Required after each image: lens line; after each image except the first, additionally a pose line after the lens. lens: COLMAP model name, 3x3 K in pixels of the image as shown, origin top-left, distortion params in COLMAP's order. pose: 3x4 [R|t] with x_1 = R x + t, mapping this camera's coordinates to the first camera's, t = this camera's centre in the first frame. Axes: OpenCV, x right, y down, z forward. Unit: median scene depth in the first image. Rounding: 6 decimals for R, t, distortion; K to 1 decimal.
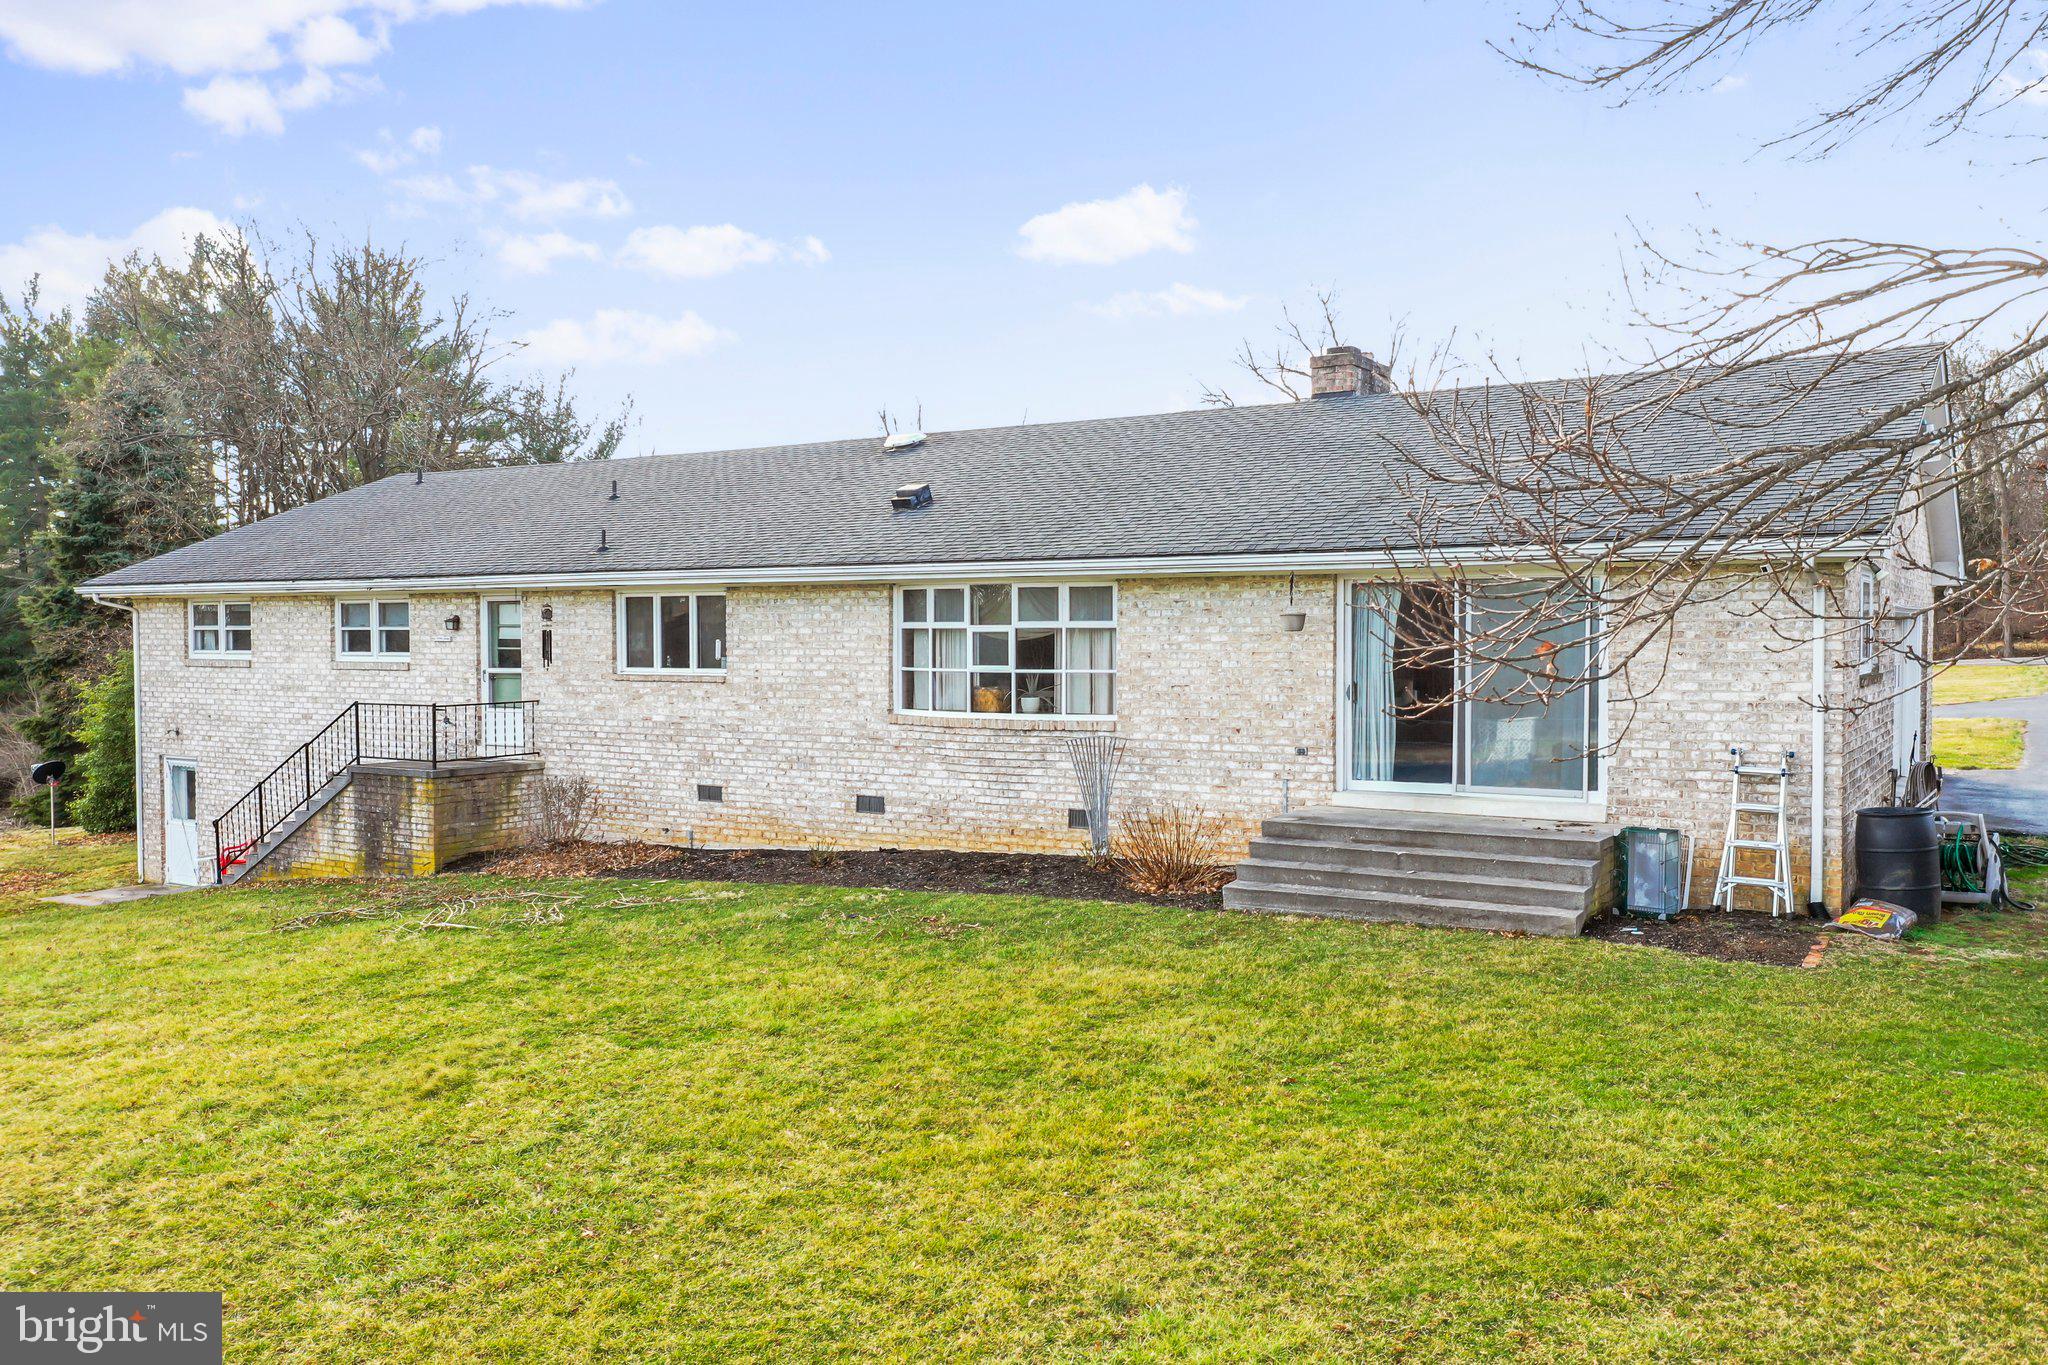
lens RADIAL K [[1627.9, 0, 1024.0], [0, 1627.9, 682.5], [0, 0, 1]] dist [0.002856, 0.006512]
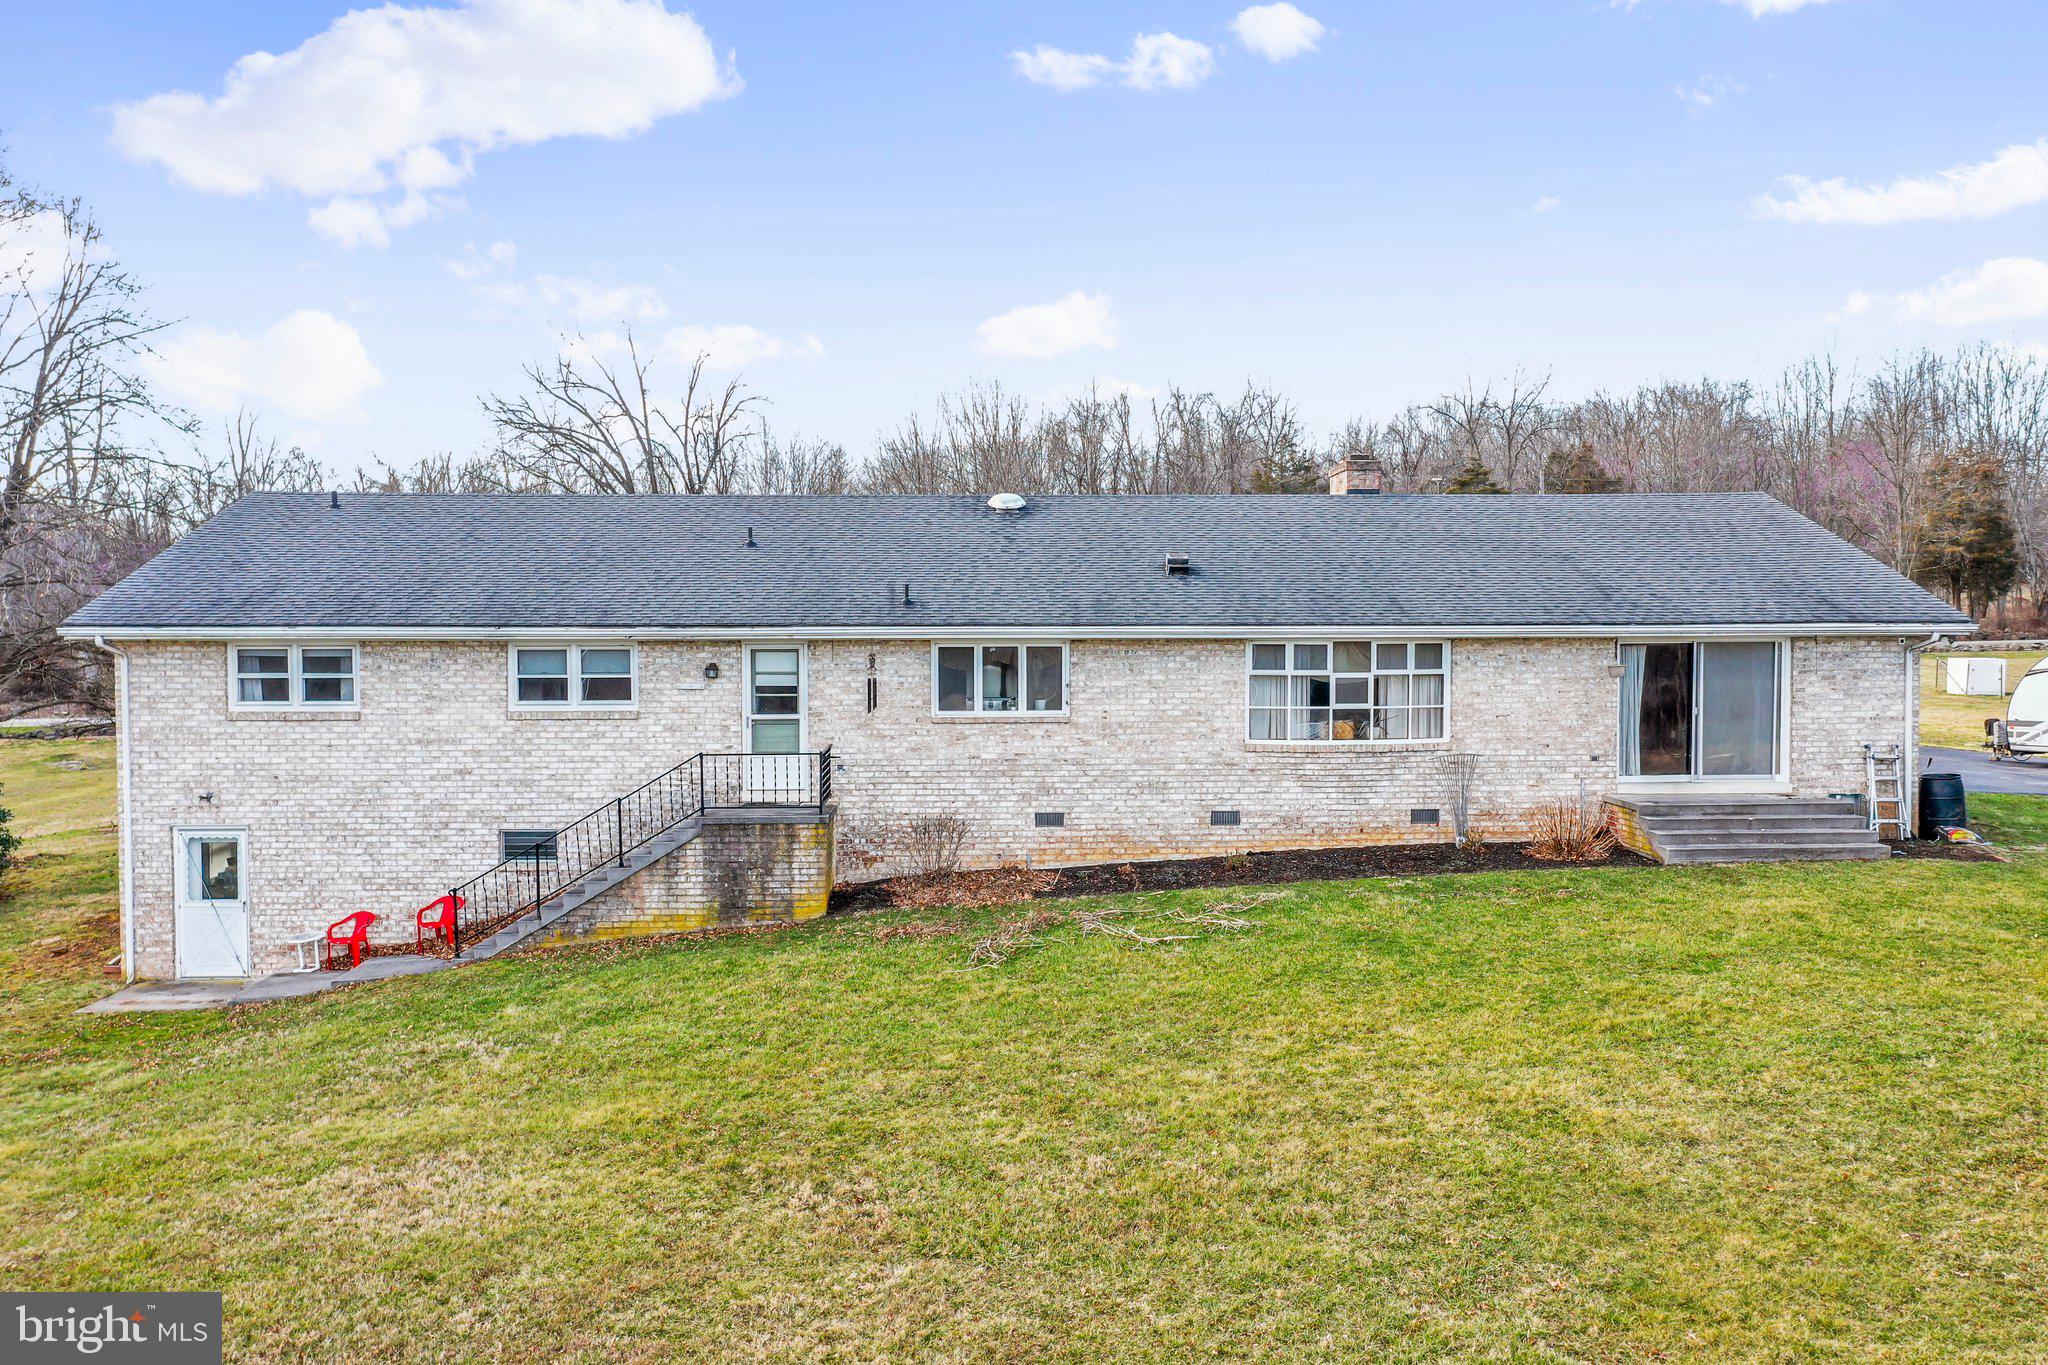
lens RADIAL K [[1627.9, 0, 1024.0], [0, 1627.9, 682.5], [0, 0, 1]] dist [0.002856, 0.006512]
pose [[0.818624, -0.019042, 0.574014, -0.861424], [0.019606, 0.999794, 0.005206, -0.034487], [-0.573995, 0.006993, 0.818829, 0.073451]]
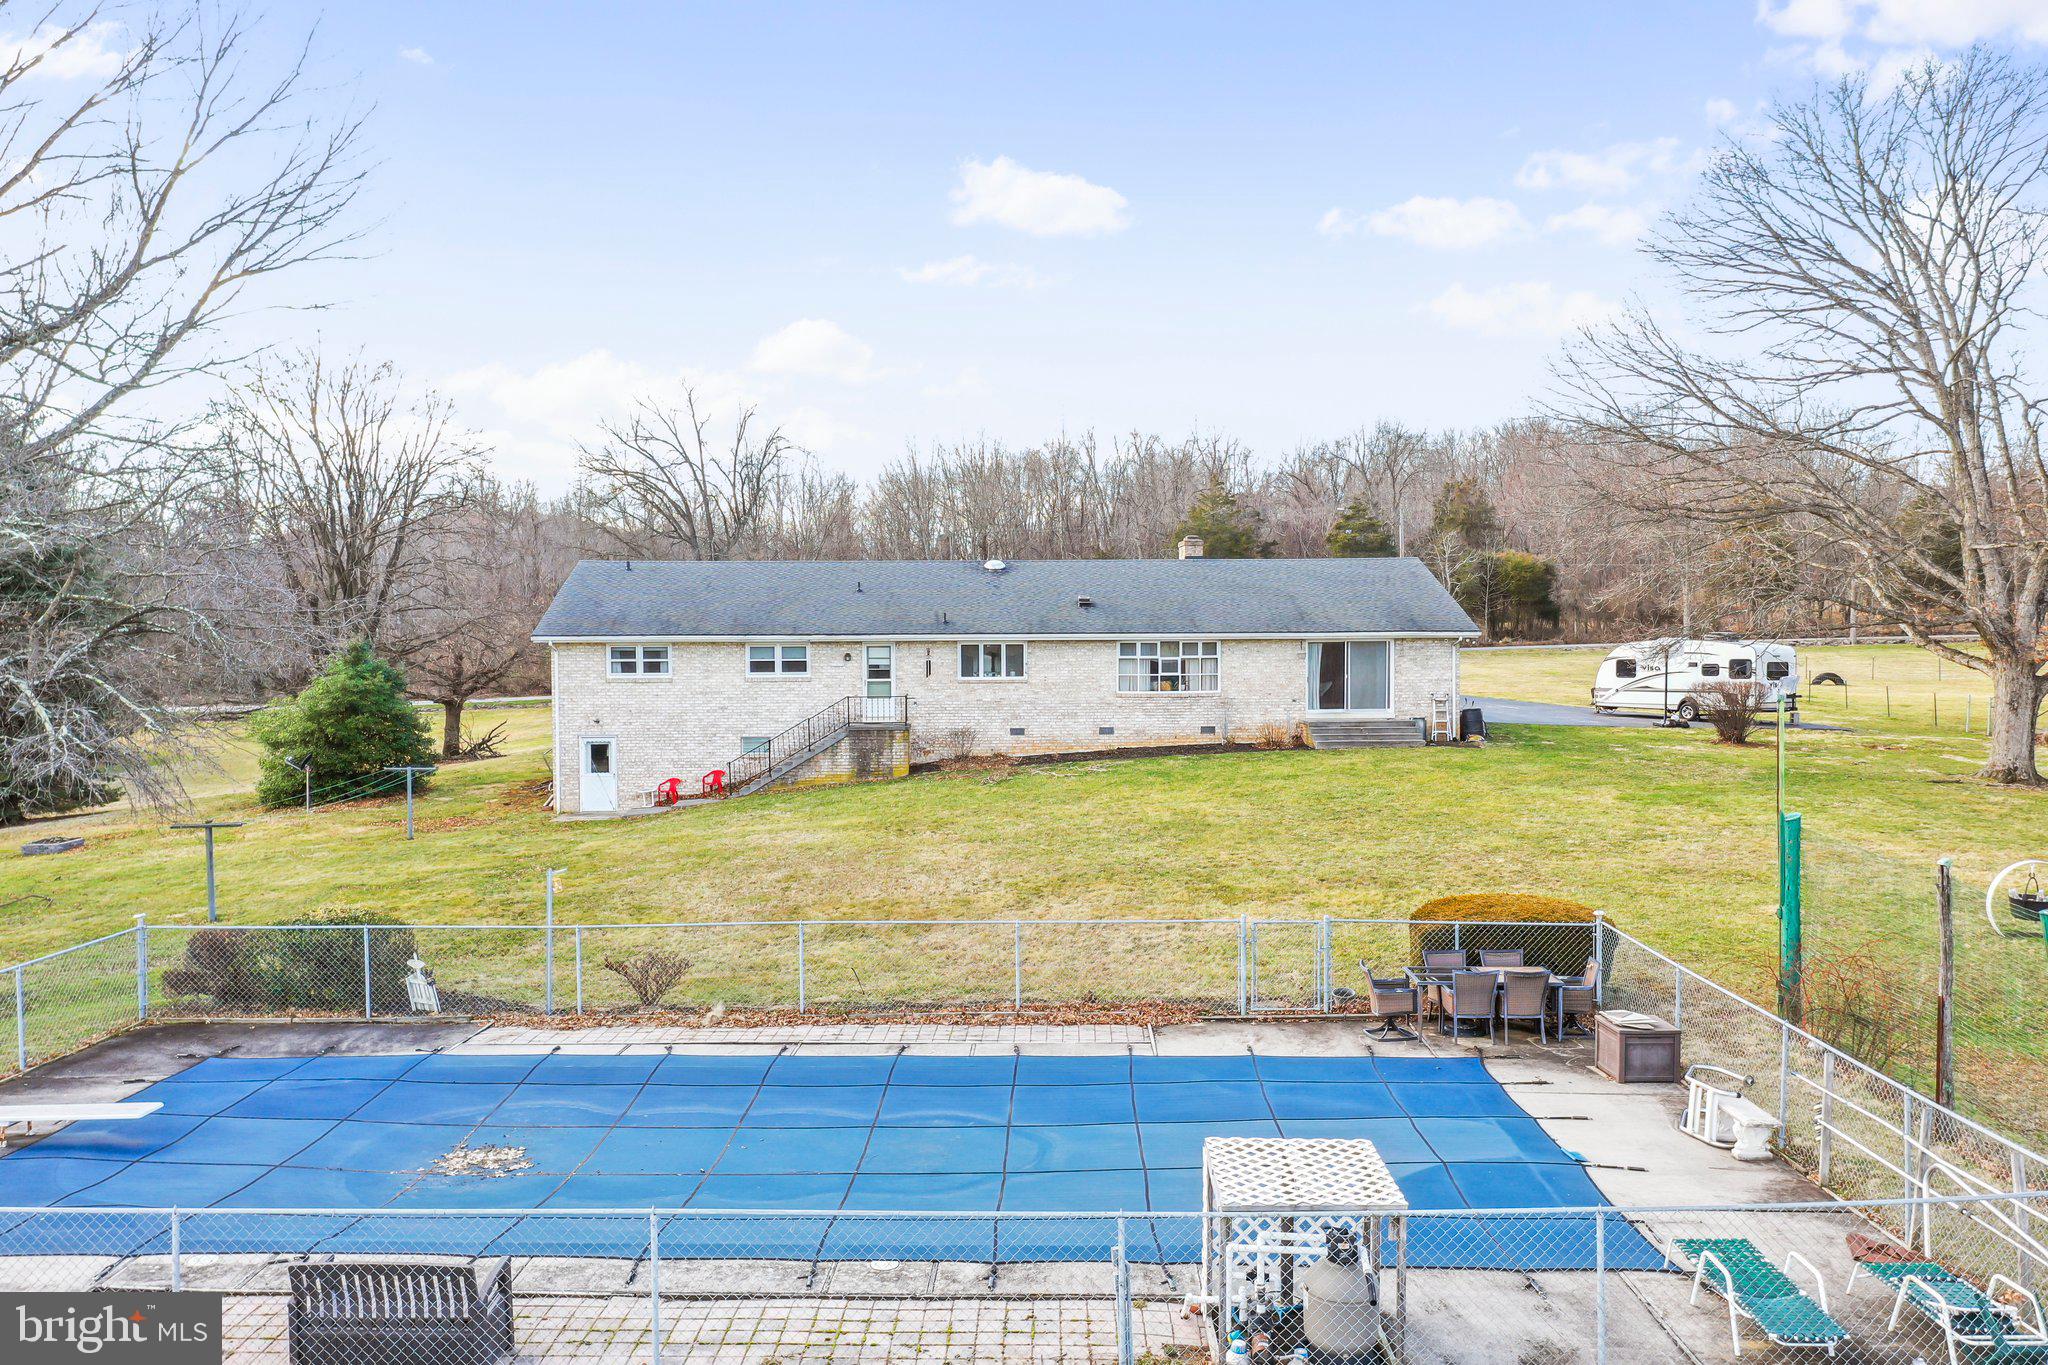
lens RADIAL K [[1627.9, 0, 1024.0], [0, 1627.9, 682.5], [0, 0, 1]] dist [0.002856, 0.006512]
pose [[0.813244, -0.020945, 0.581546, -1.499826], [0.022769, 0.999732, 0.004166, -0.009692], [-0.581478, 0.009853, 0.813503, -0.847275]]
